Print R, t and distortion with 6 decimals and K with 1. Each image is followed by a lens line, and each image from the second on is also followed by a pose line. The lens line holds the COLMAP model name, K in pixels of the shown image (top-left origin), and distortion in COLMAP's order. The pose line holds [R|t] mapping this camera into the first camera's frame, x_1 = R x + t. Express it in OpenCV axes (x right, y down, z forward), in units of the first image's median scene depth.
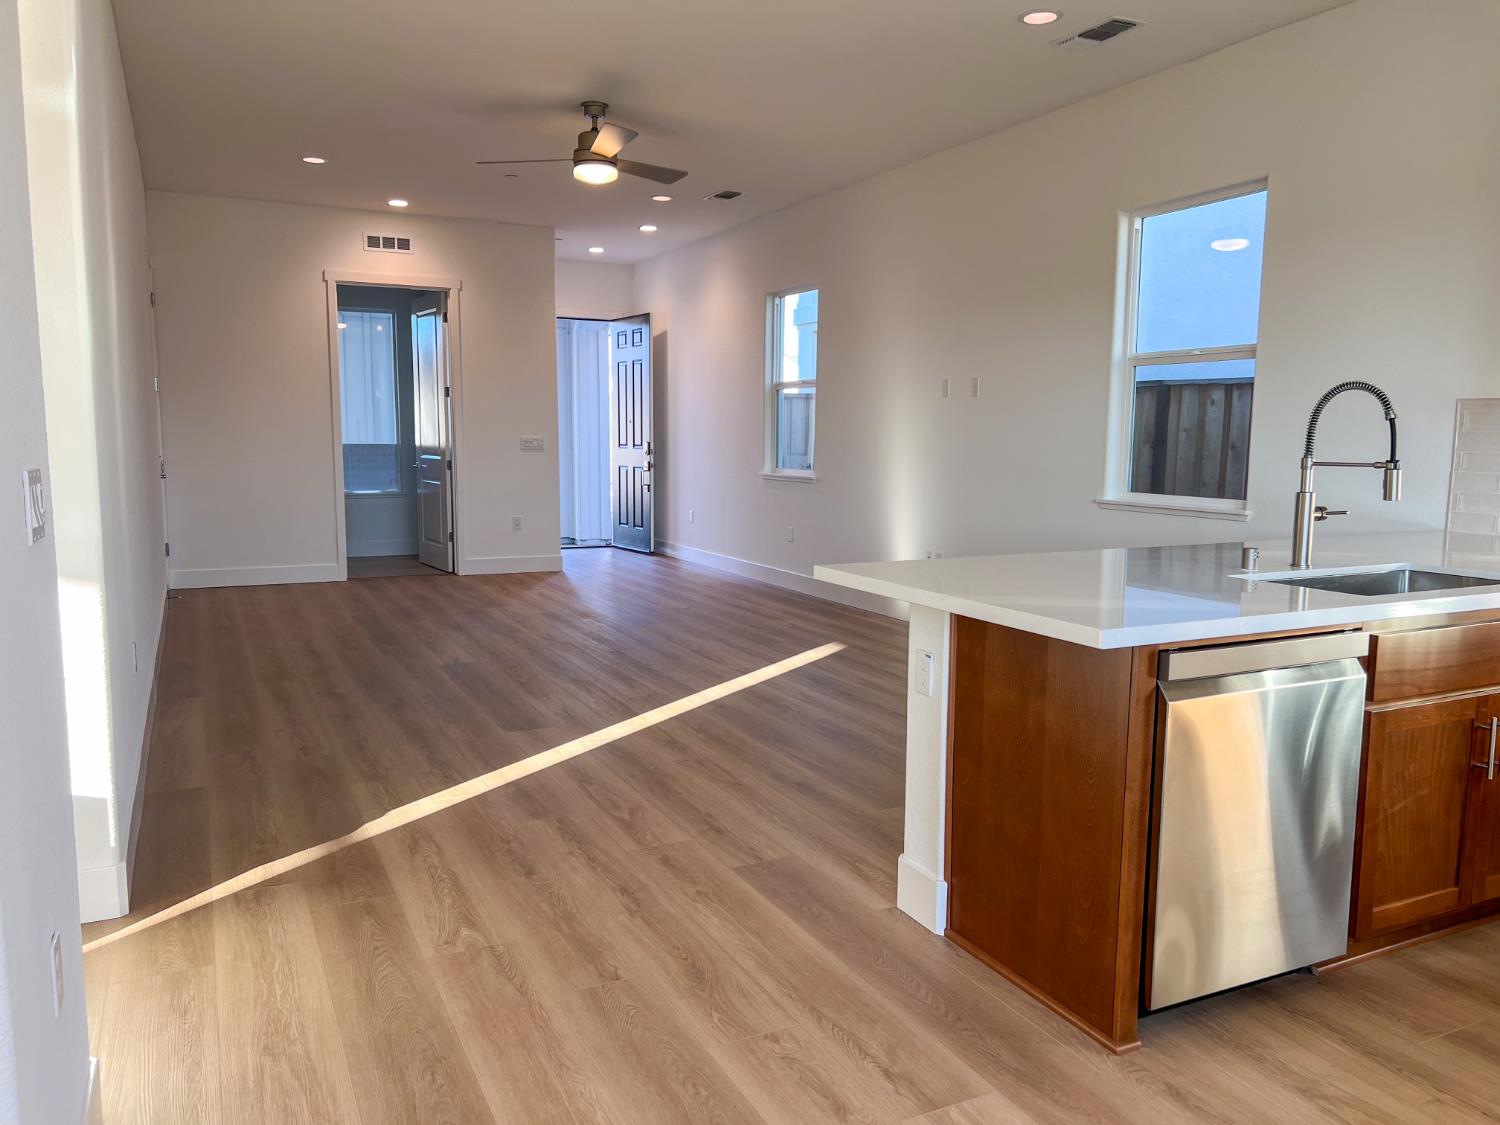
lens RADIAL K [[1132.4, 0, 751.2], [0, 1132.4, 575.1], [0, 0, 1]] dist [0.026951, -0.006538]
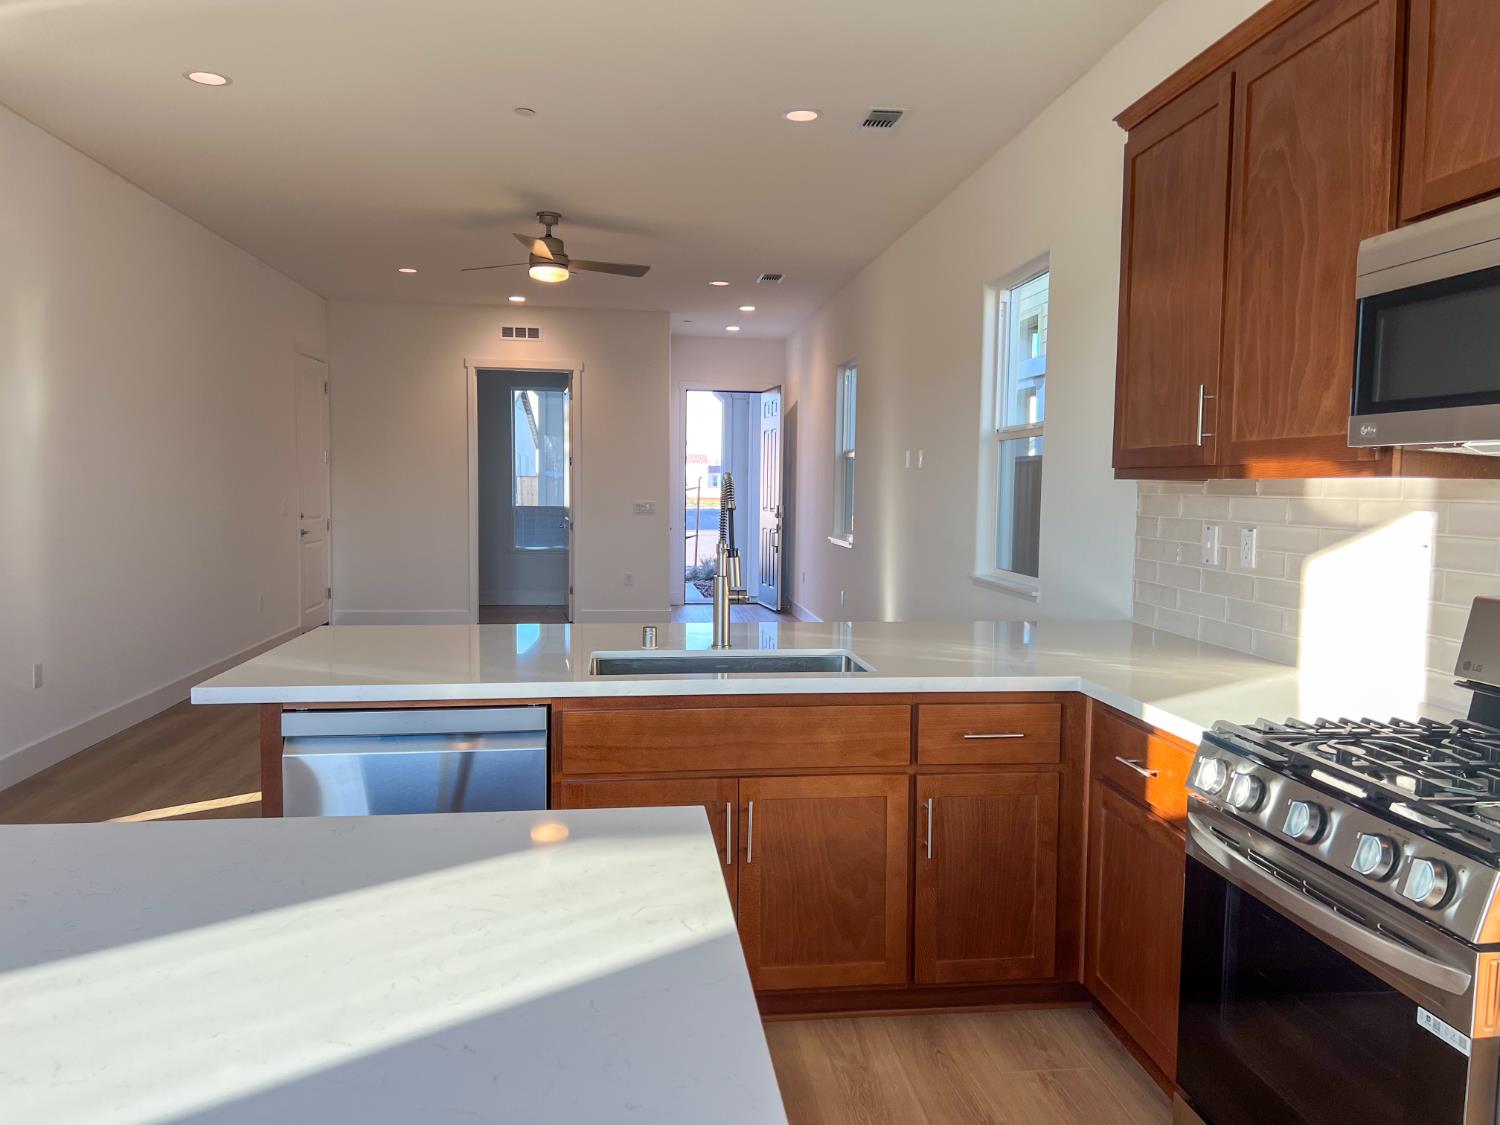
lens RADIAL K [[1126.9, 0, 770.2], [0, 1126.9, 566.9], [0, 0, 1]] dist [0.054159, -0.056511]
pose [[0.947336, 0.026932, -0.319105, 0.899193], [-0.045099, 0.997746, -0.049679, -0.032963], [0.317048, 0.061454, 0.946416, 0.040946]]
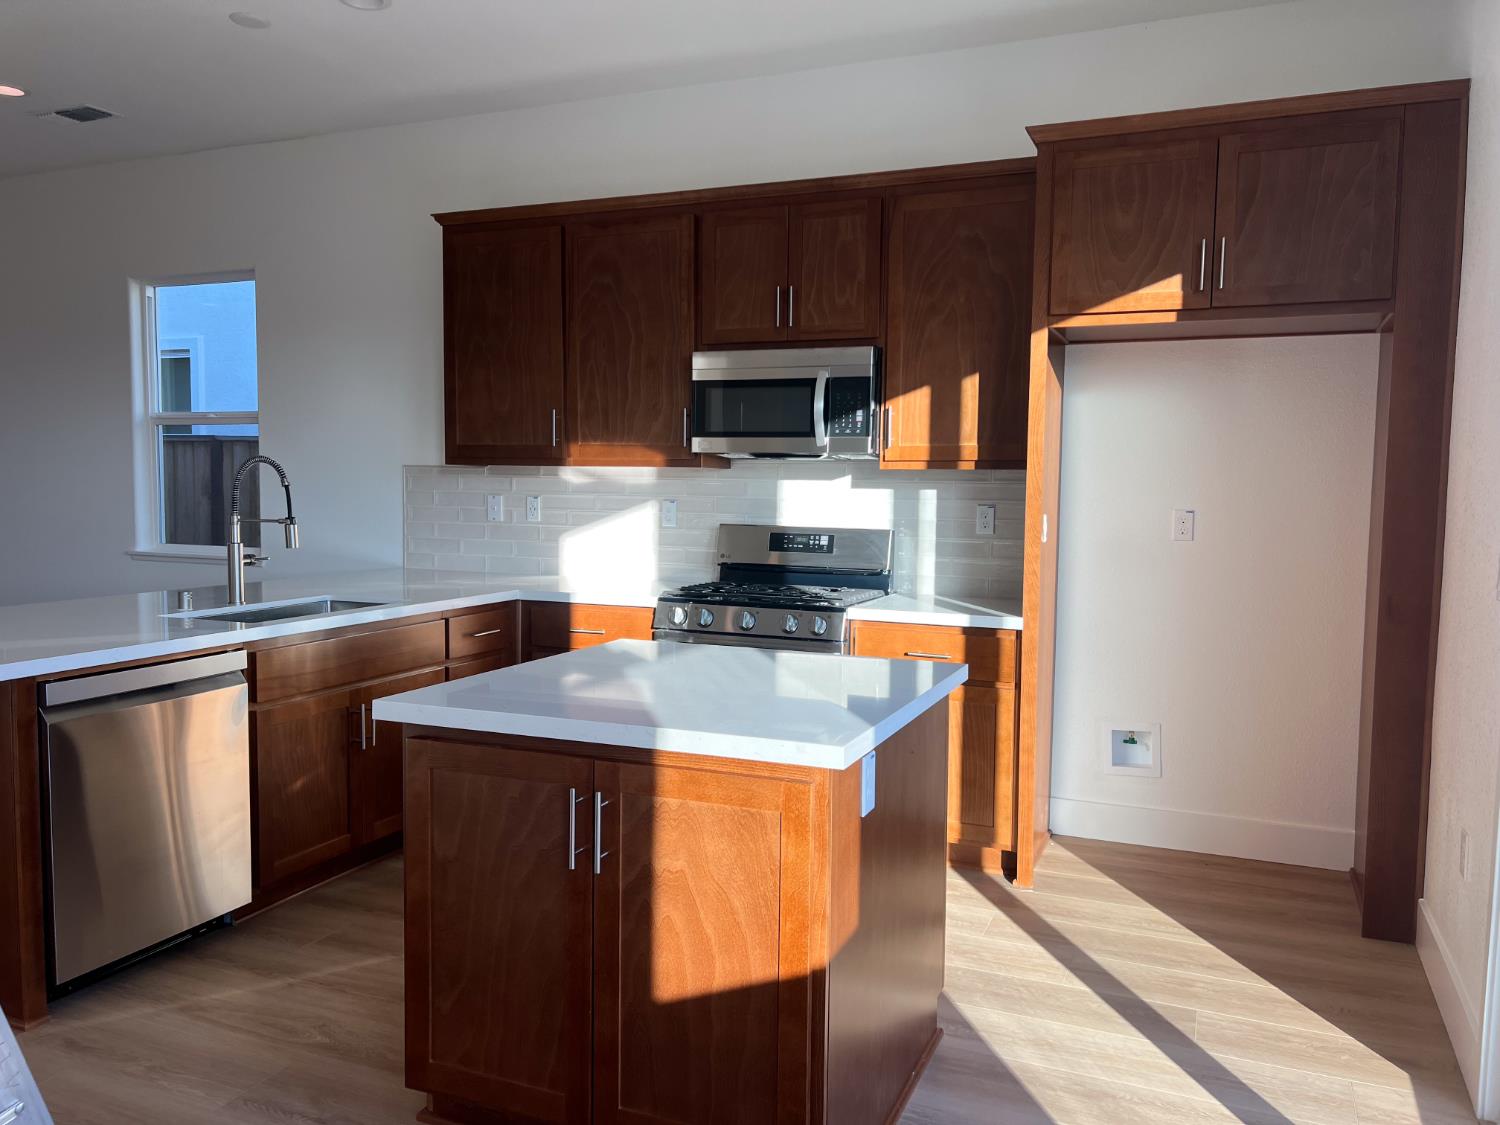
lens RADIAL K [[1126.9, 0, 770.2], [0, 1126.9, 566.9], [0, 0, 1]] dist [0.054159, -0.056511]
pose [[0.749936, -0.048505, 0.659729, 0.112866], [0.078008, 0.996834, -0.015385, 0.017717], [-0.656894, 0.063002, 0.751346, -0.320199]]
